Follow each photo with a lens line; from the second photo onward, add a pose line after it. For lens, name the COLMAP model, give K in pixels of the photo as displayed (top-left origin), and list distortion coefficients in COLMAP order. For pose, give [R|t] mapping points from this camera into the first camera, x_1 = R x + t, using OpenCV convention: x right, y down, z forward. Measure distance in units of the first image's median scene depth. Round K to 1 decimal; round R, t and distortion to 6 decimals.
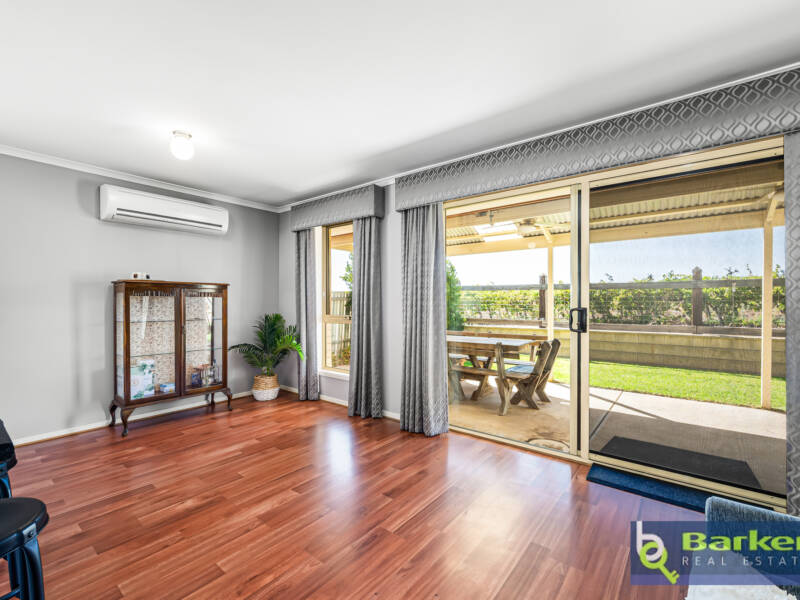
lens RADIAL K [[360.6, 0, 398.9], [0, 360.6, 304.9], [0, 0, 1]] dist [0.000434, -0.001714]
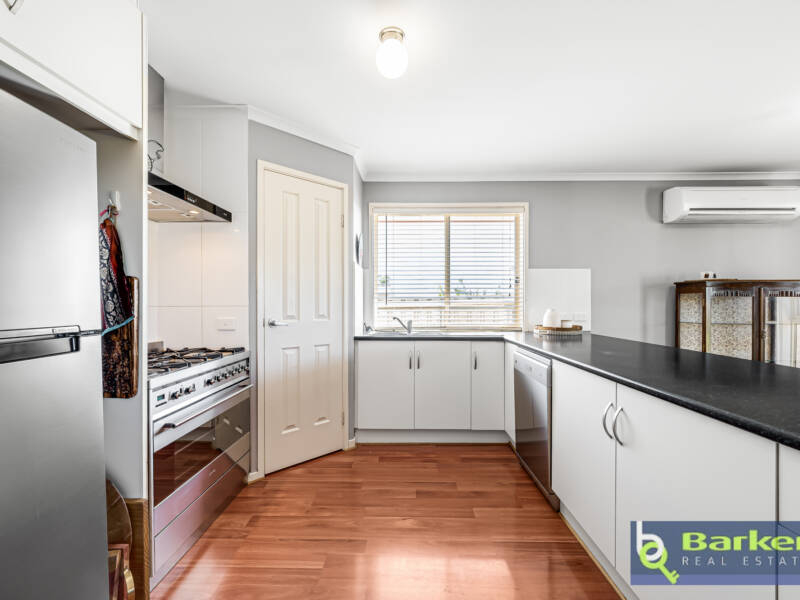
lens RADIAL K [[360.6, 0, 400.1], [0, 360.6, 305.1], [0, 0, 1]] dist [0.000434, -0.001714]
pose [[0.609621, 0.003977, -0.792683, -0.420006], [-0.005541, 0.999984, 0.000755, 0.002018], [0.792674, 0.003932, 0.609633, -0.211367]]
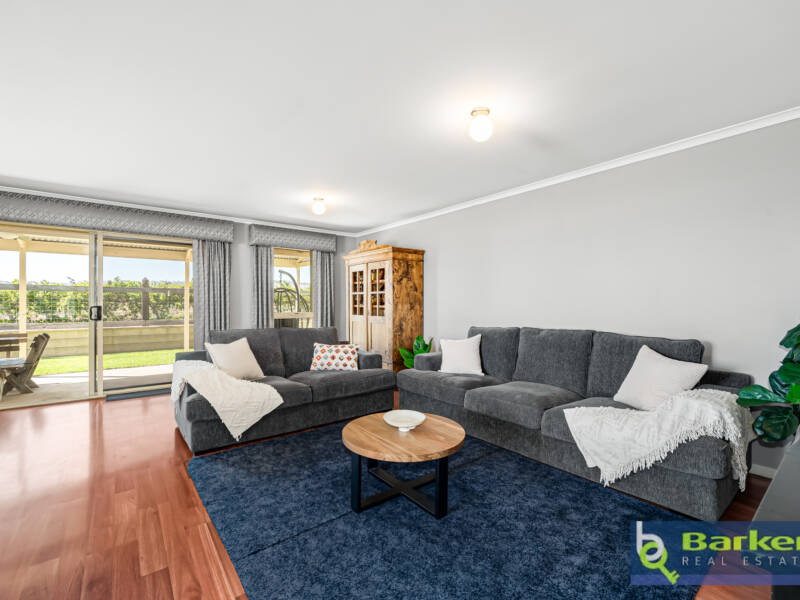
lens RADIAL K [[360.6, 0, 399.2], [0, 360.6, 301.6], [0, 0, 1]] dist [0.000434, -0.001714]
pose [[0.238185, 0.003842, 0.971212, -0.554198], [0.009150, 0.999939, -0.006200, 0.008813], [-0.971177, 0.010363, 0.238135, -0.534001]]
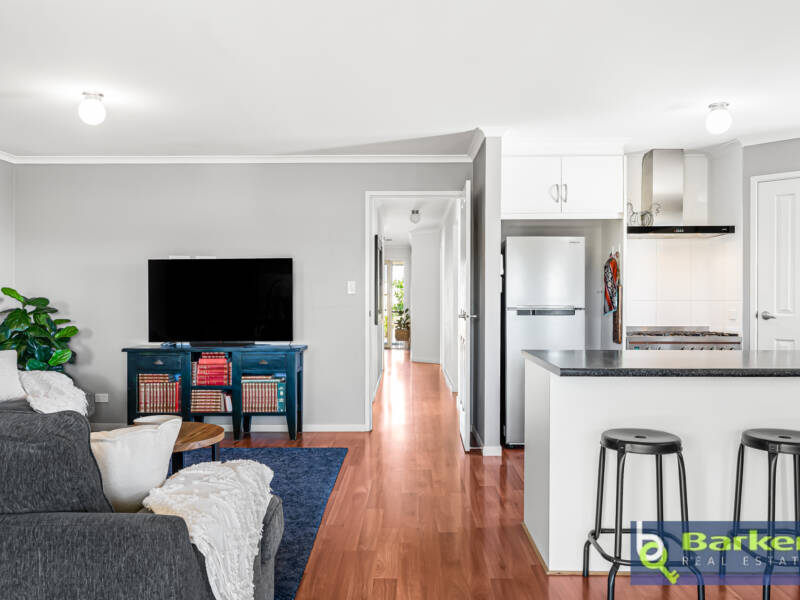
lens RADIAL K [[652.3, 0, 402.0], [0, 652.3, 300.5], [0, 0, 1]] dist [-0.005922, -0.014495]
pose [[-0.790777, 0.001751, -0.612102, 0.338691], [-0.004600, 0.999951, 0.008803, -0.003171], [0.612087, 0.009777, -0.790730, 0.615423]]
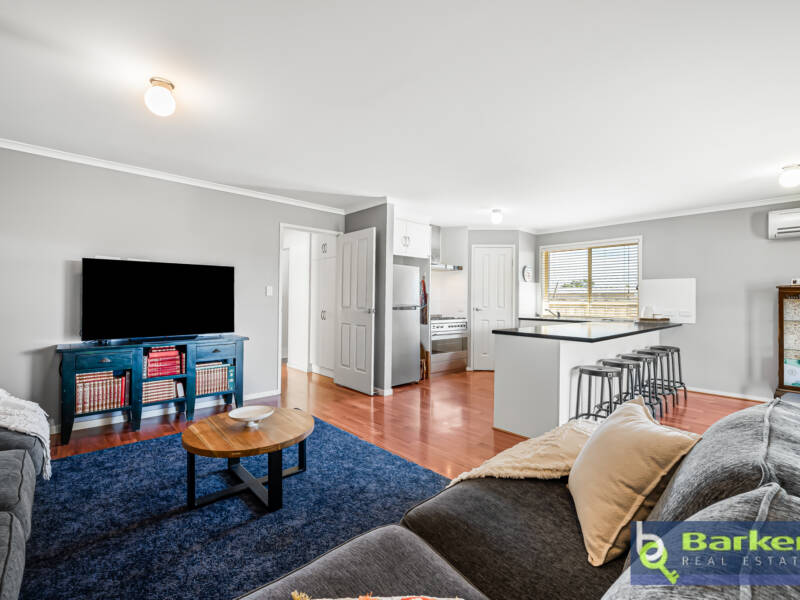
lens RADIAL K [[360.6, 0, 397.3], [0, 360.6, 292.2], [0, 0, 1]] dist [0.000434, -0.001714]
pose [[-0.163169, -0.022731, -0.986336, 0.582457], [-0.017725, 0.999641, -0.020106, 0.000143], [0.986439, 0.014202, -0.163513, -0.083708]]
